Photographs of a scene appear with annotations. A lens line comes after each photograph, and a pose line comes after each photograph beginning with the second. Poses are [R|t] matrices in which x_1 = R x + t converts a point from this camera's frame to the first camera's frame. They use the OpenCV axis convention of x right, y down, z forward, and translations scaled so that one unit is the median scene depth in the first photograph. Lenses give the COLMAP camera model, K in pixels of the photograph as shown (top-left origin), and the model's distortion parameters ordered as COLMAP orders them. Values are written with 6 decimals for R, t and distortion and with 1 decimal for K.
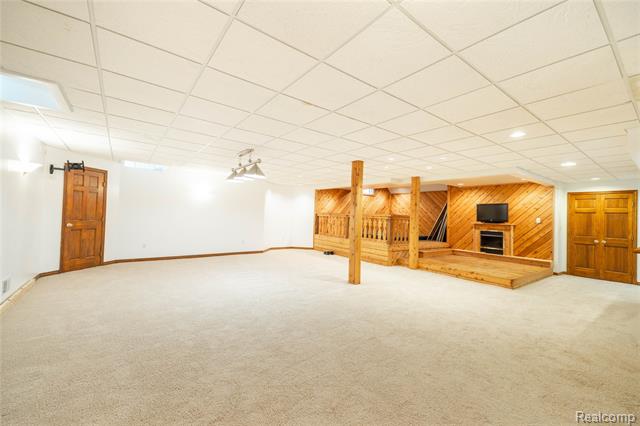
lens RADIAL K [[261.1, 0, 319.5], [0, 261.1, 210.2], [0, 0, 1]] dist [0.039322, -0.014823]
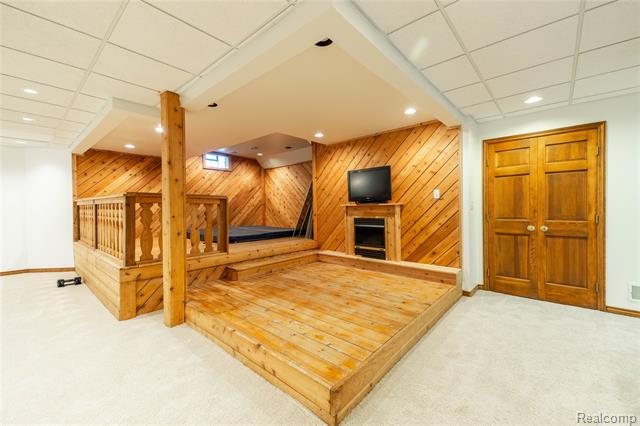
lens RADIAL K [[261.1, 0, 319.5], [0, 261.1, 210.2], [0, 0, 1]] dist [0.039322, -0.014823]
pose [[0.978104, -0.048842, 0.202305, 0.497206], [0.041211, 0.998277, 0.041766, 0.040395], [-0.203996, -0.032515, 0.978432, 0.546188]]
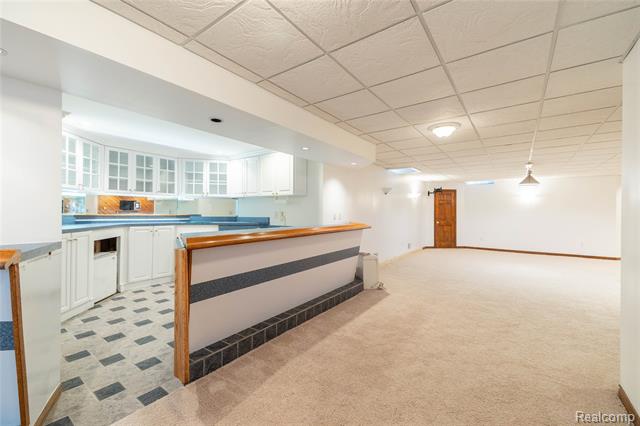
lens RADIAL K [[261.1, 0, 319.5], [0, 261.1, 210.2], [0, 0, 1]] dist [0.039322, -0.014823]
pose [[0.278402, -0.040913, -0.959593, 0.449674], [0.021543, 0.999107, -0.036347, 0.014457], [0.960223, -0.010554, 0.279035, -0.219901]]
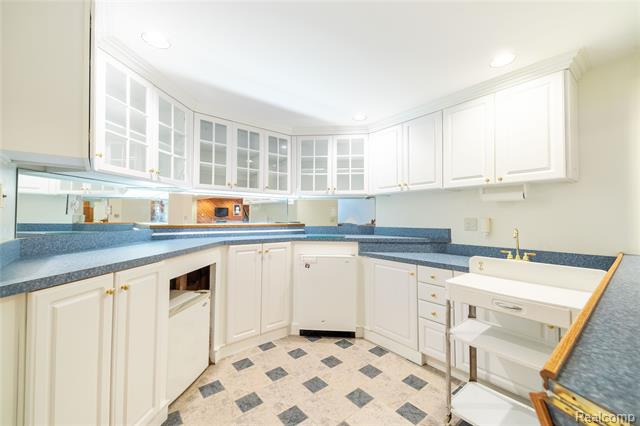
lens RADIAL K [[261.1, 0, 319.5], [0, 261.1, 210.2], [0, 0, 1]] dist [0.039322, -0.014823]
pose [[0.013523, -0.065272, -0.997776, 0.064629], [0.019189, 0.997700, -0.065007, -0.002702], [0.999724, -0.018268, 0.014744, -0.364506]]
